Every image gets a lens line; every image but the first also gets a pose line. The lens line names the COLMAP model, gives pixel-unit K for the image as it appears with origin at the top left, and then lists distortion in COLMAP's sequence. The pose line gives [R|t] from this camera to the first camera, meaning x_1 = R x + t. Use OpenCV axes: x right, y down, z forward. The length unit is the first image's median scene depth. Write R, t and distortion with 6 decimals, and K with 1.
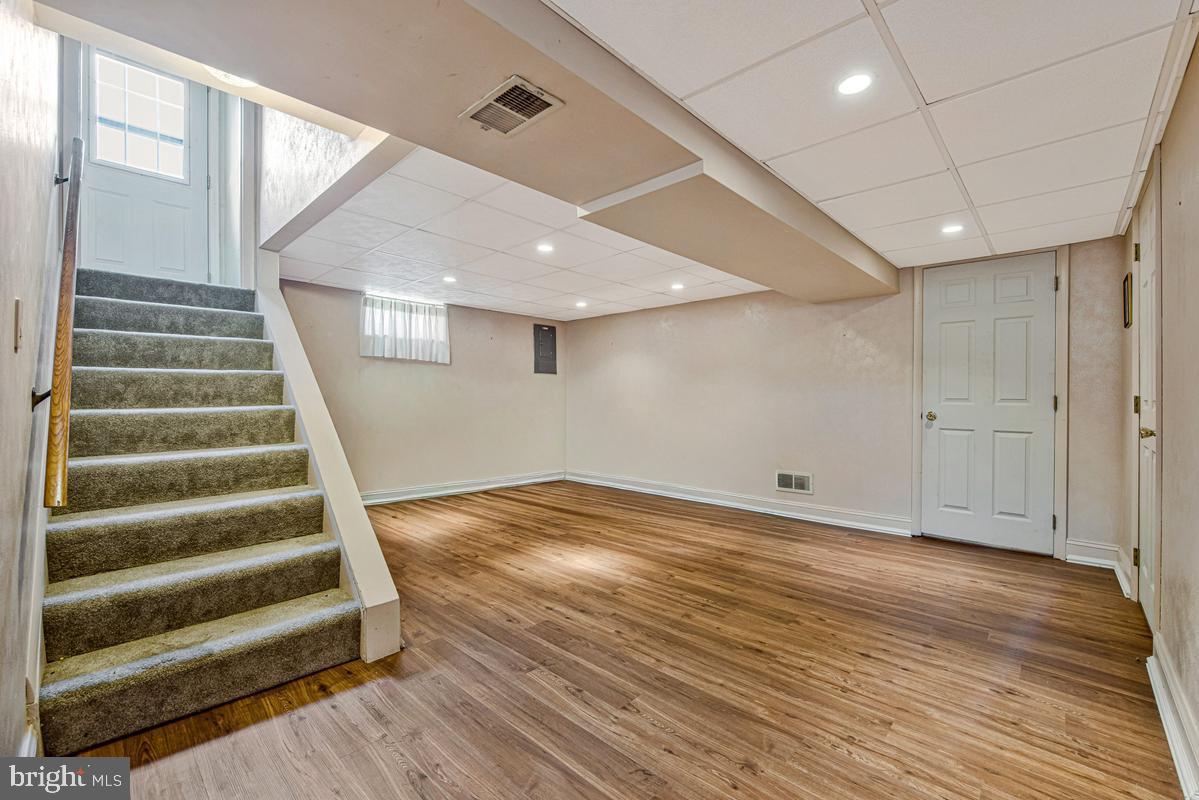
lens RADIAL K [[496.4, 0, 601.6], [0, 496.4, 401.3], [0, 0, 1]] dist [-0.010702, -0.002653]
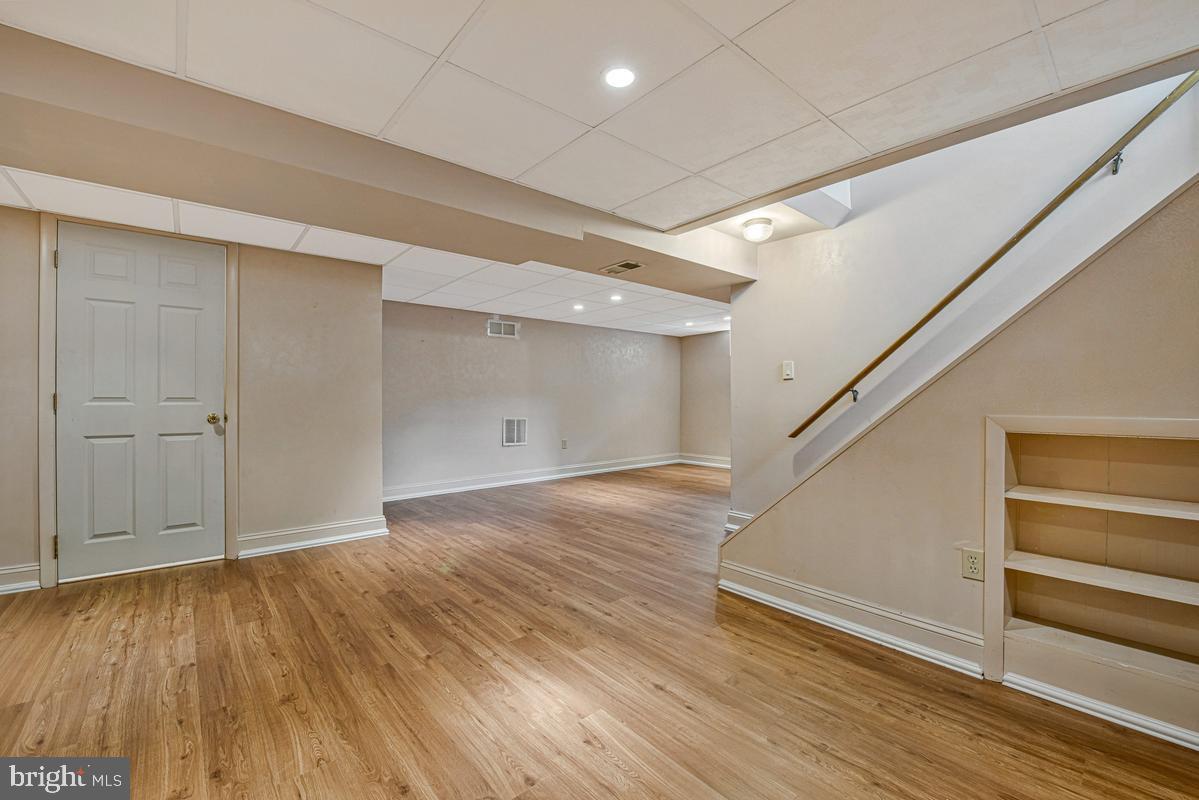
lens RADIAL K [[496.4, 0, 598.0], [0, 496.4, 400.0], [0, 0, 1]] dist [-0.010702, -0.002653]
pose [[-0.993987, -0.002999, 0.109454, -0.189766], [-0.002535, 0.999987, 0.004377, 0.000336], [-0.109466, 0.004073, -0.993982, 1.953546]]
